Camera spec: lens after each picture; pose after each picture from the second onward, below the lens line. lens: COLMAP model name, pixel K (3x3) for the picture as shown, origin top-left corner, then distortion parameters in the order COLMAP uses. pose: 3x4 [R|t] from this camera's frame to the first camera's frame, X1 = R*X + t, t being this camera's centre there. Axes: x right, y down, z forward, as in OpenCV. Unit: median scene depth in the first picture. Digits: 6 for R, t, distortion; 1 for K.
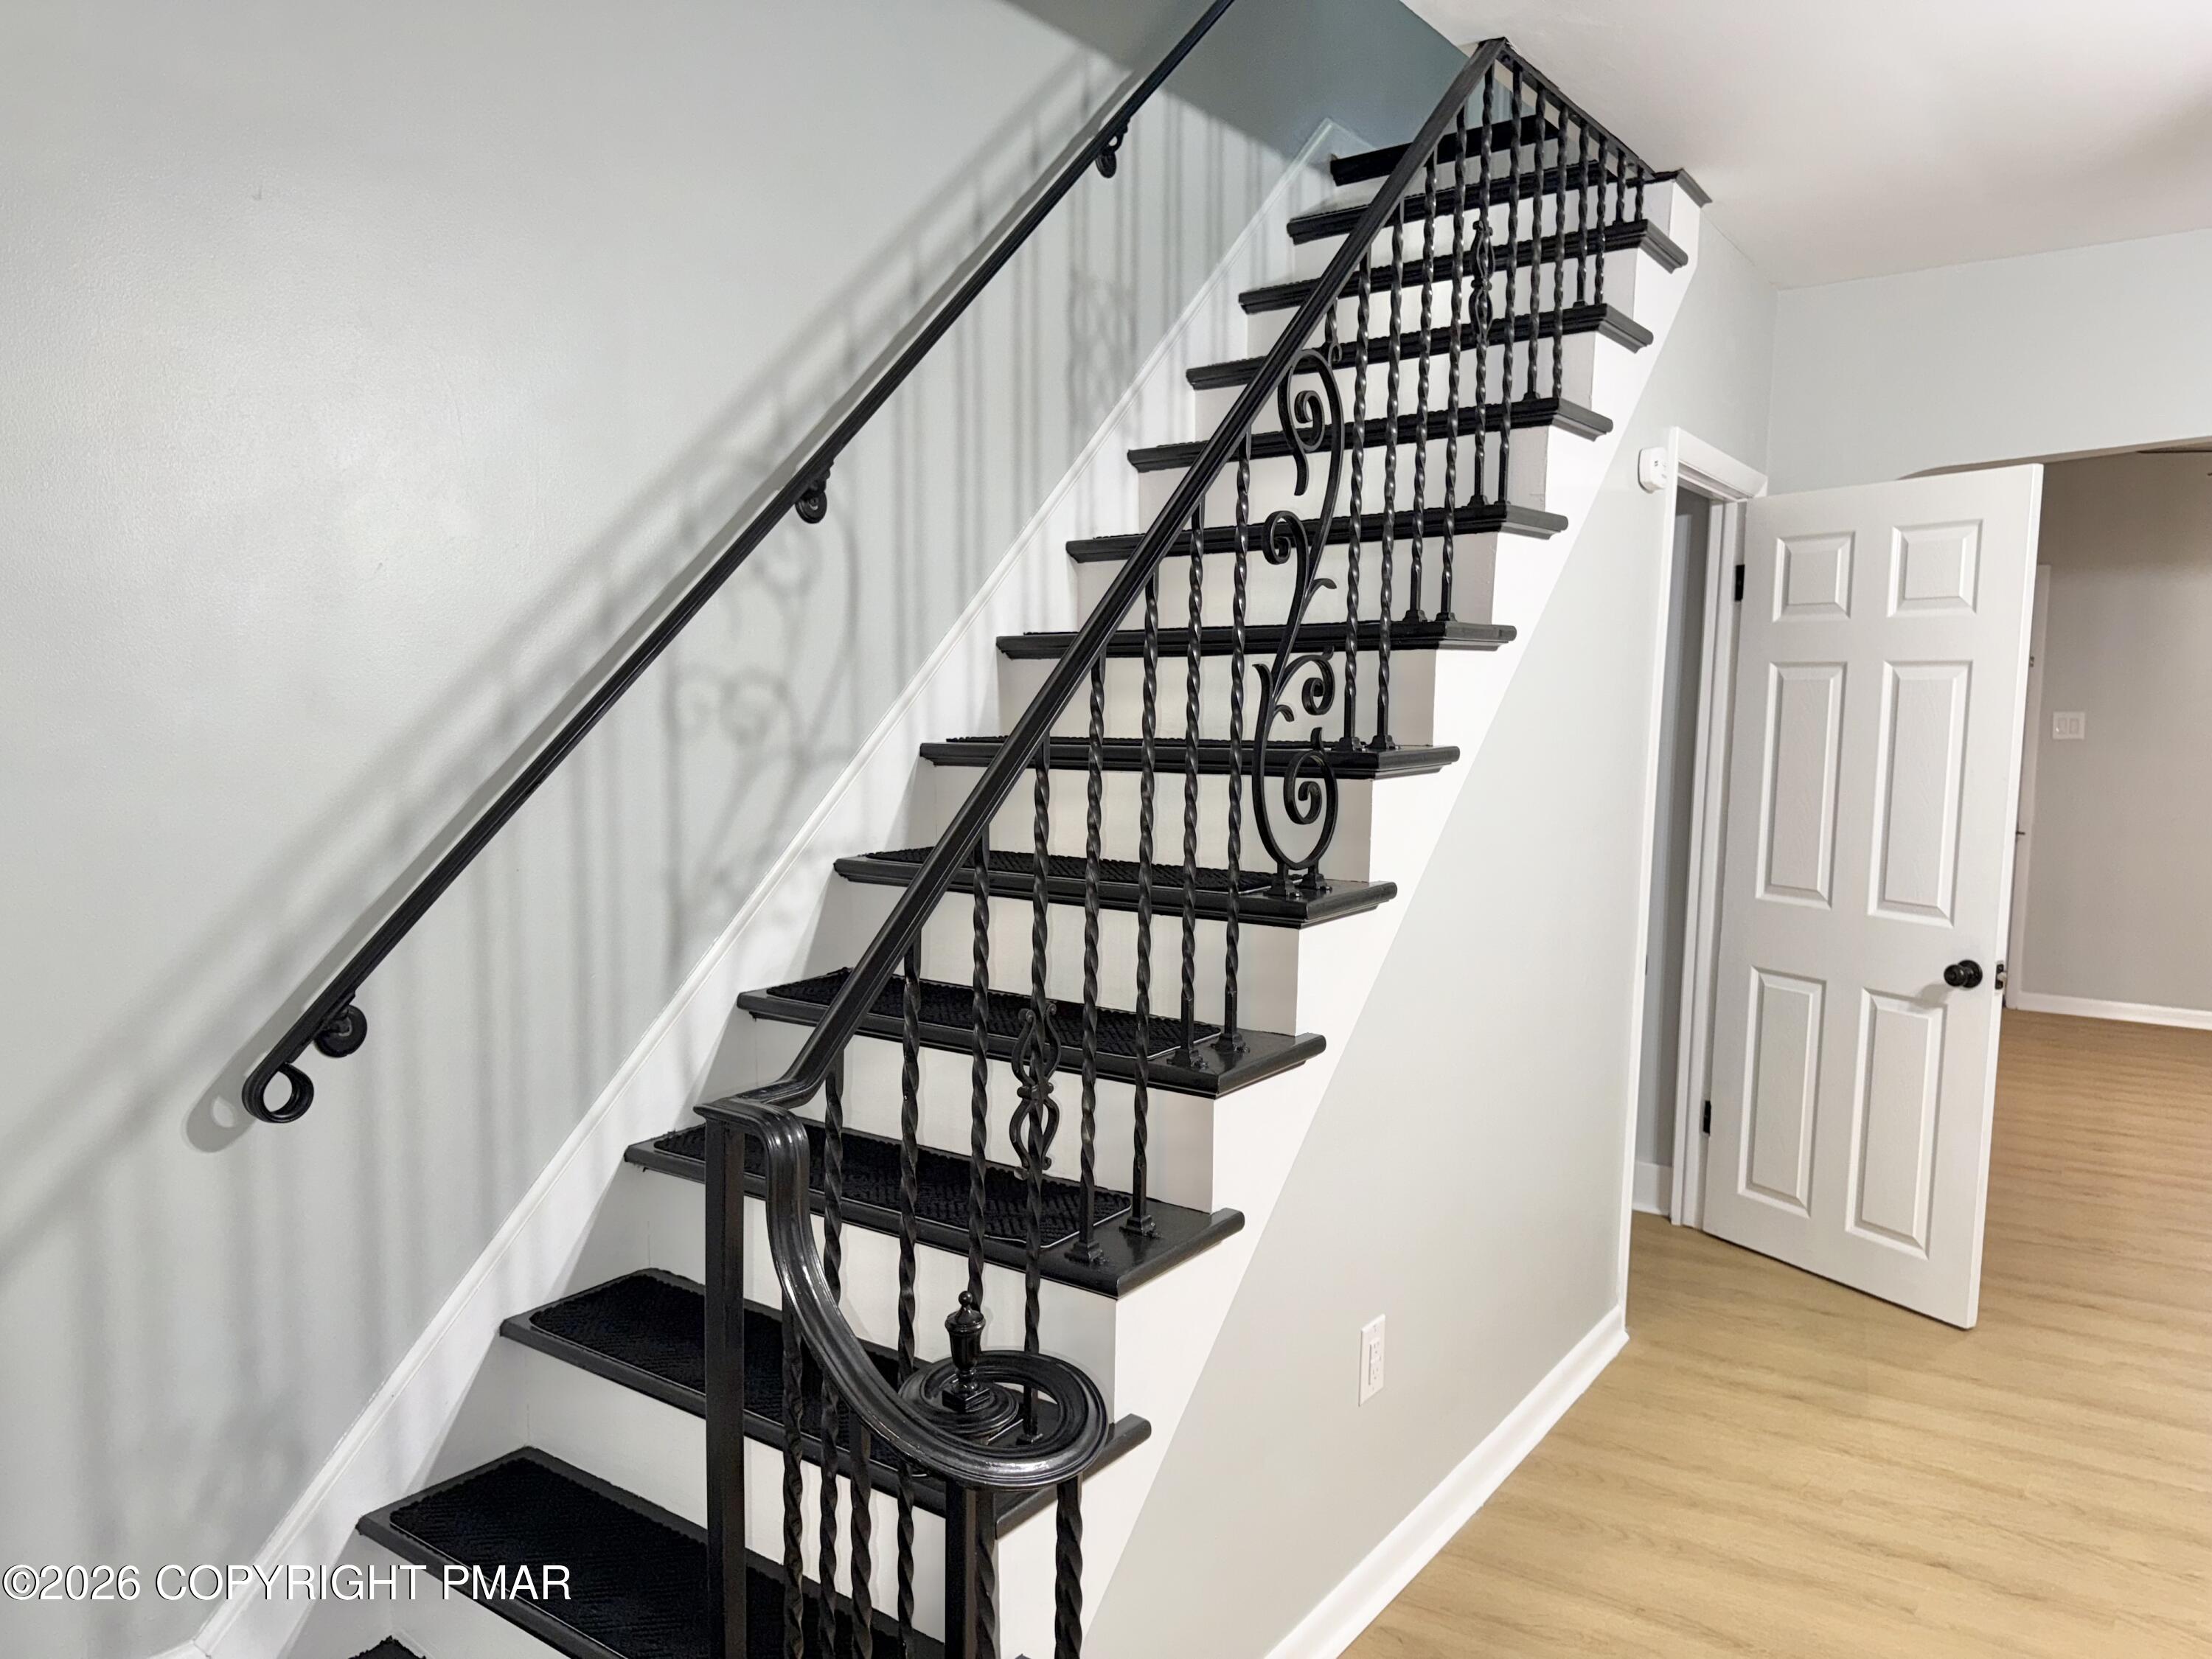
lens RADIAL K [[1563.5, 0, 1106.0], [0, 1563.5, 829.5], [0, 0, 1]] dist [-0.047378, -0.004822]
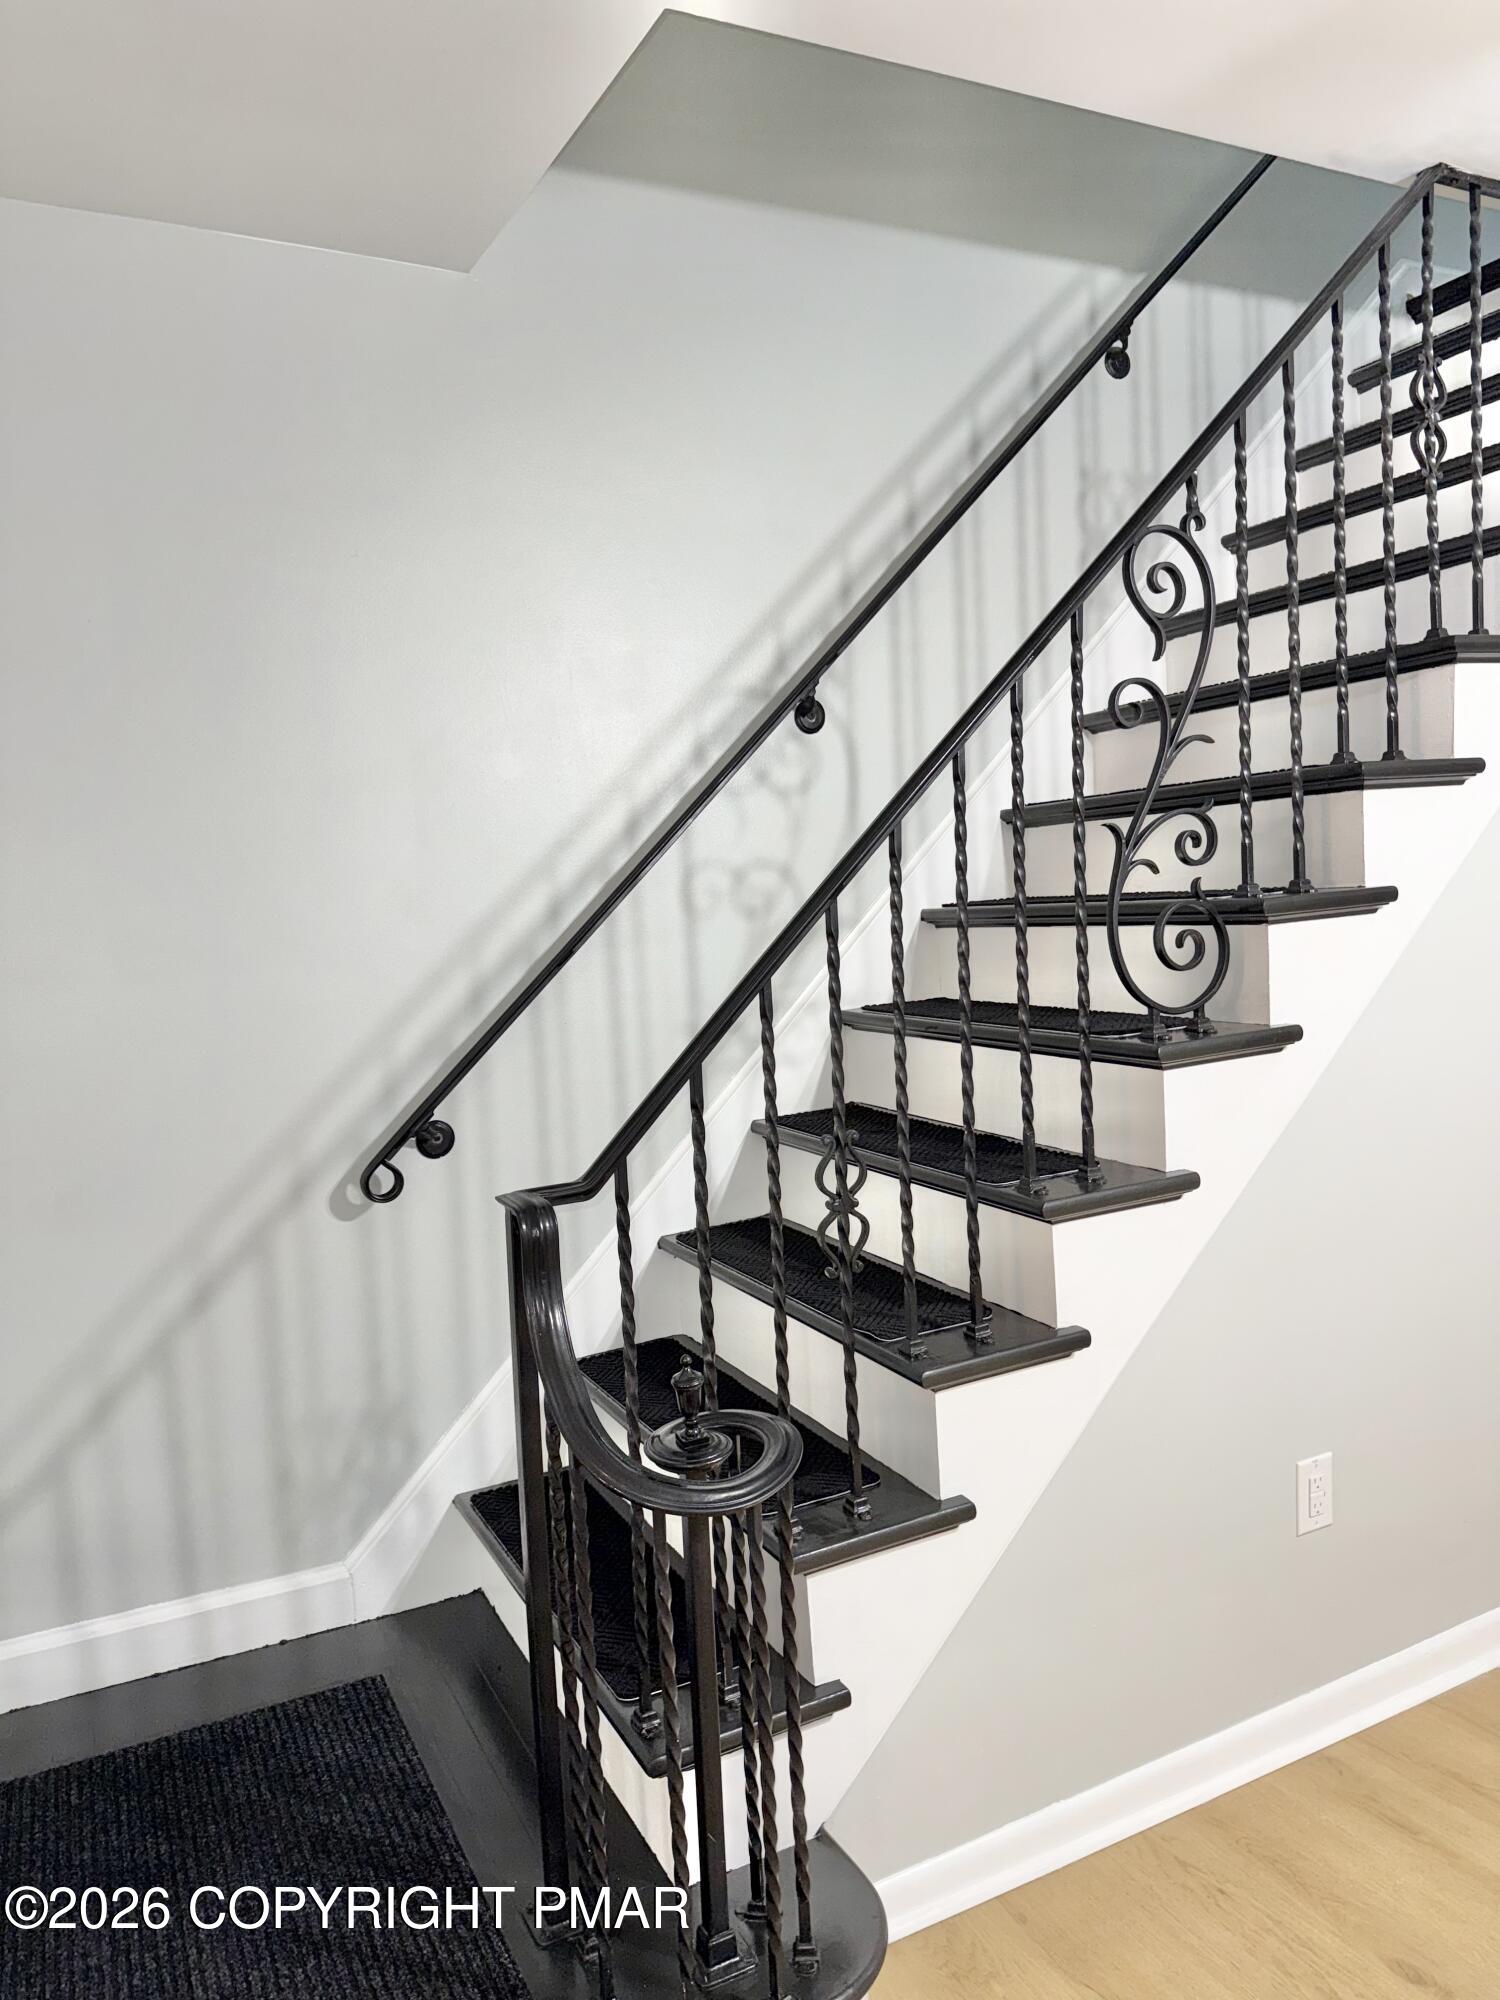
lens RADIAL K [[1377.9, 0, 750.0], [0, 1377.9, 1000.0], [0, 0, 1]] dist [0.002577, -0.078984]
pose [[0.874011, -0.020523, -0.485472, 0.325207], [0.024983, 0.999684, 0.002717, 0.006741], [0.485263, -0.014504, 0.874248, 0.046499]]
